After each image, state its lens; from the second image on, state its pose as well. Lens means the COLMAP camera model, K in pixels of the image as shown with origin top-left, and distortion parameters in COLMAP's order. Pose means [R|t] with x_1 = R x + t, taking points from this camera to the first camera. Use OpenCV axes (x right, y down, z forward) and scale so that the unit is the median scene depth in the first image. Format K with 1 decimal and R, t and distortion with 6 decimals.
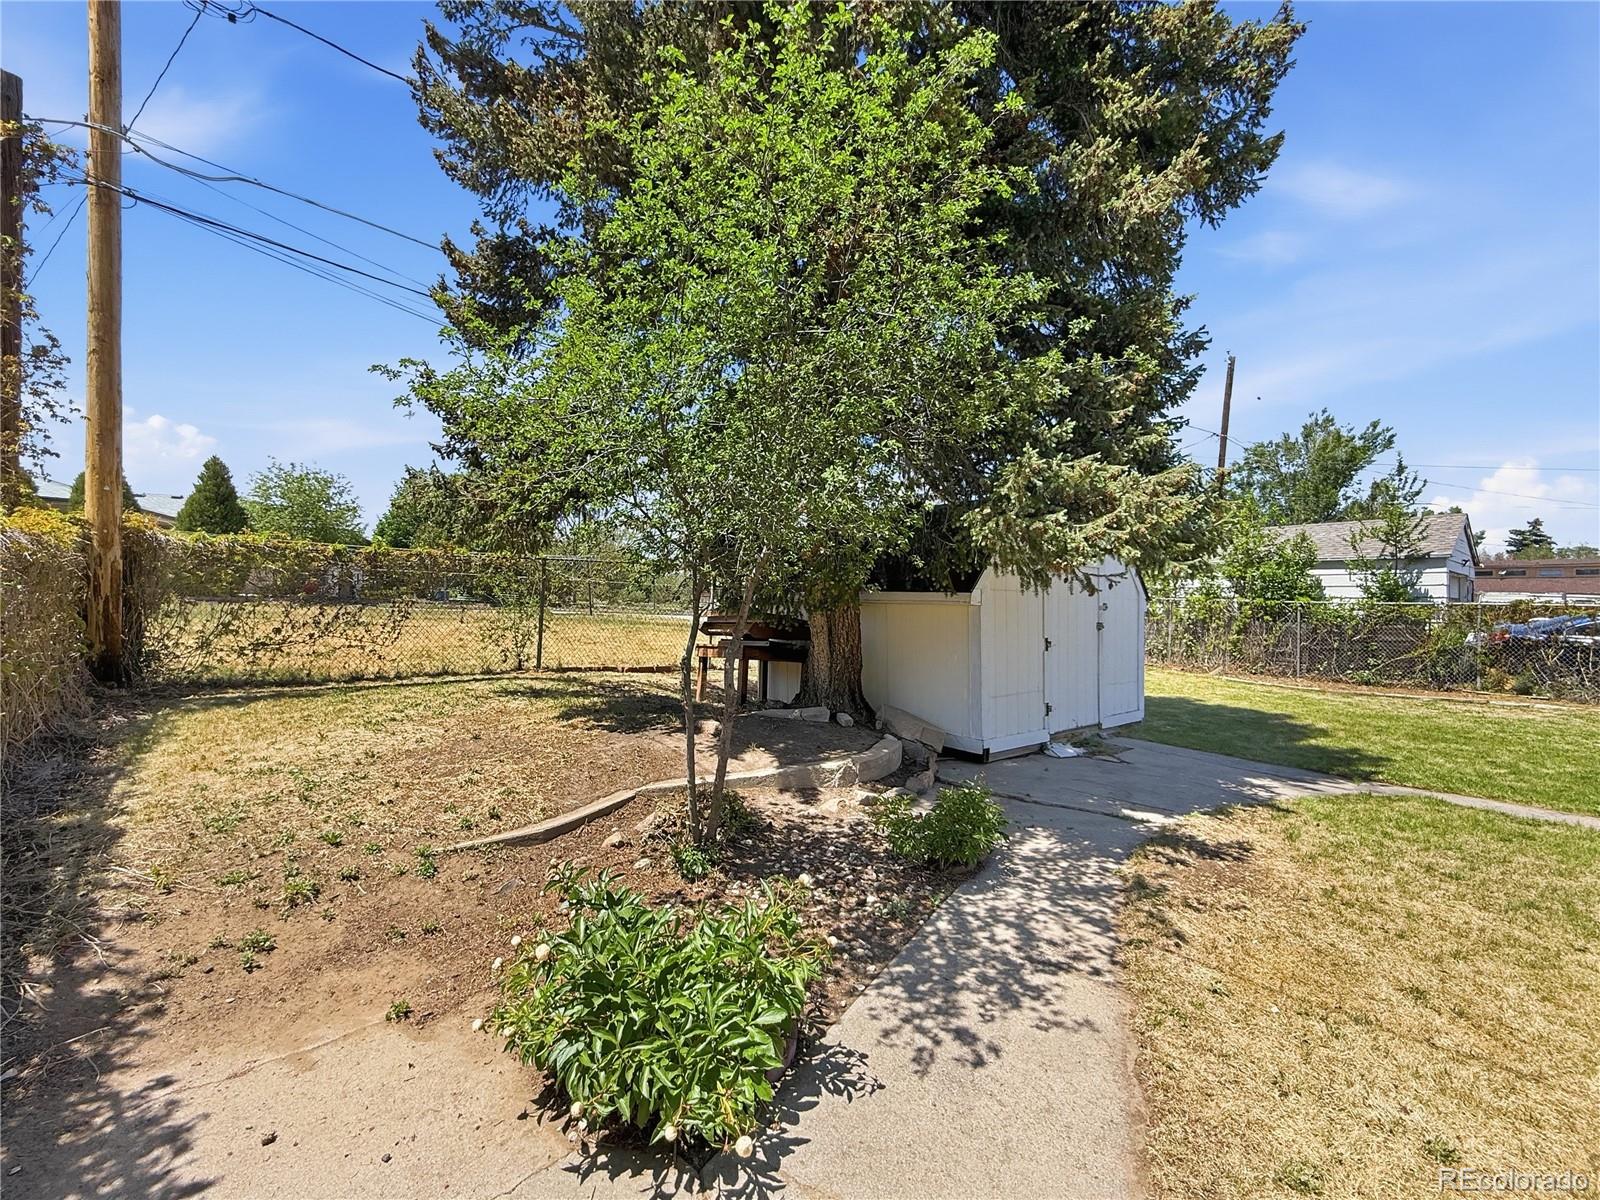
lens RADIAL K [[638.6, 0, 800.0], [0, 638.6, 600.0], [0, 0, 1]] dist [0.001982, 0.000291]
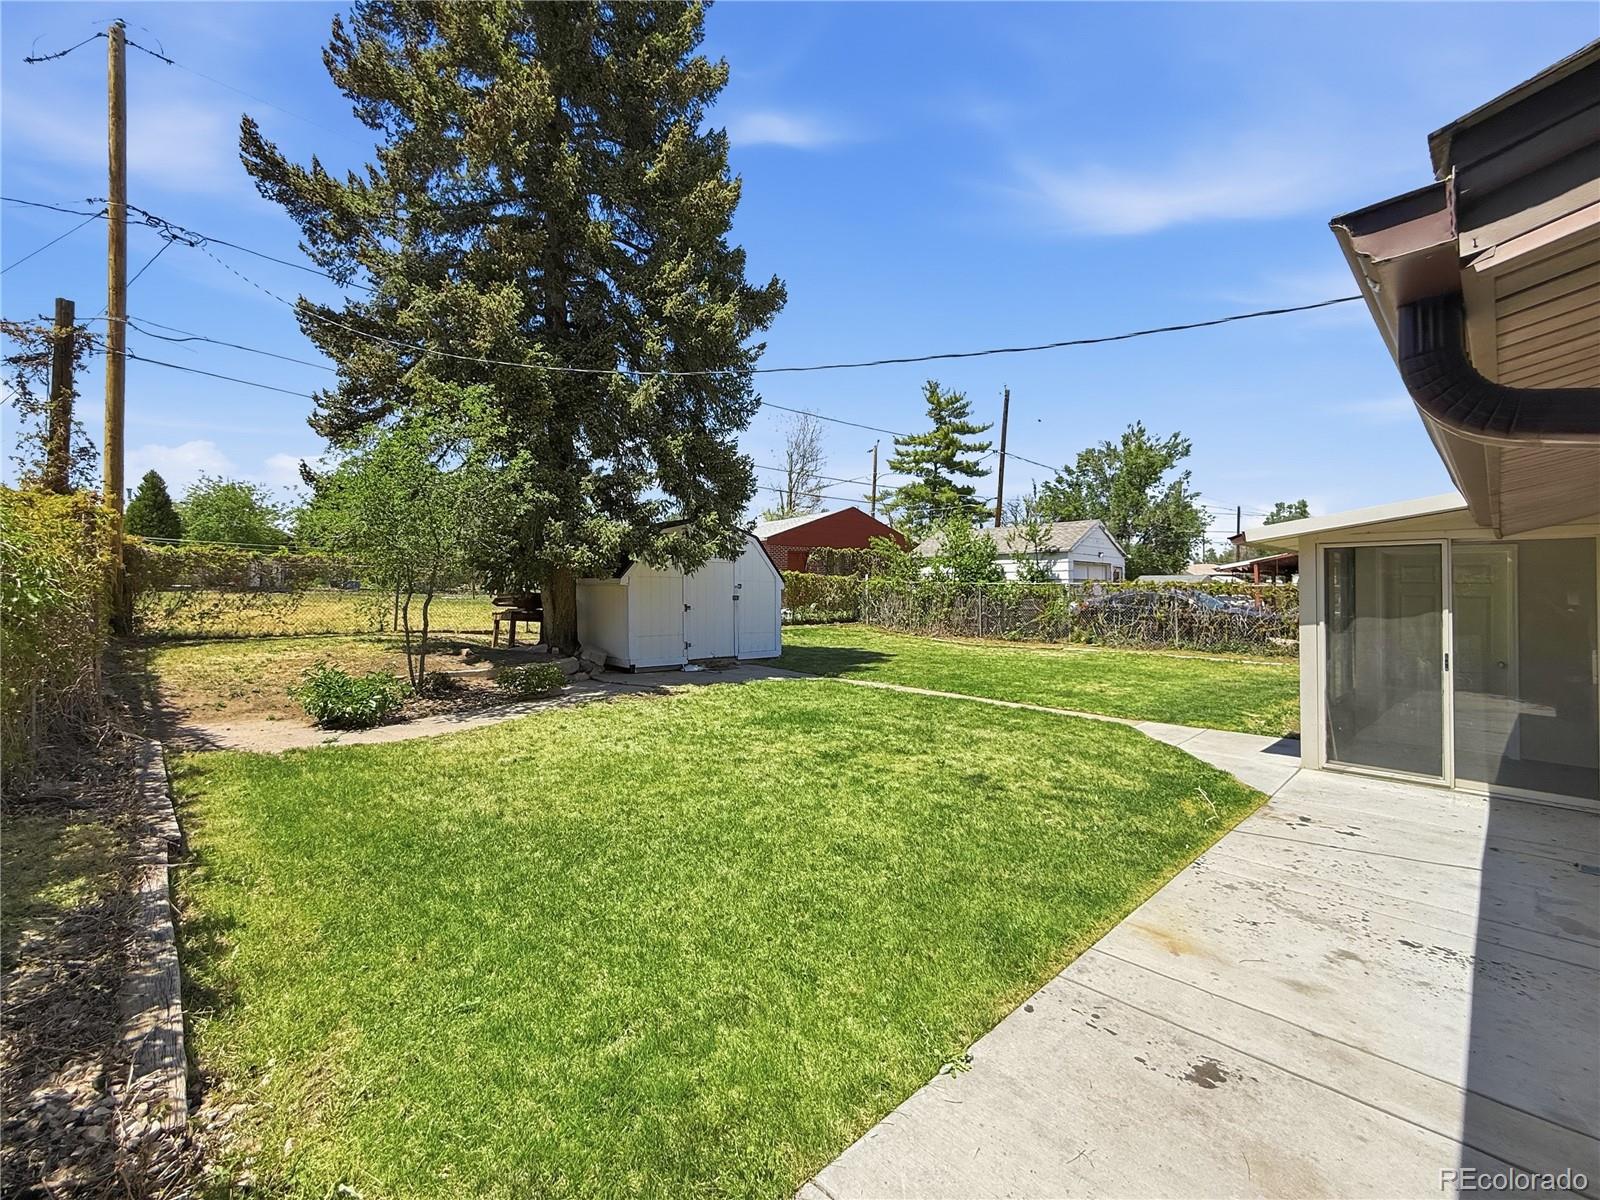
lens RADIAL K [[645.6, 0, 798.3], [0, 645.6, 578.1], [0, 0, 1]] dist [-0.000502, -0.000087]
pose [[0.997811, -0.008074, 0.065637, 0.487498], [0.009081, 0.999845, -0.015065, 0.015109], [-0.065506, 0.015628, 0.997730, -0.648527]]
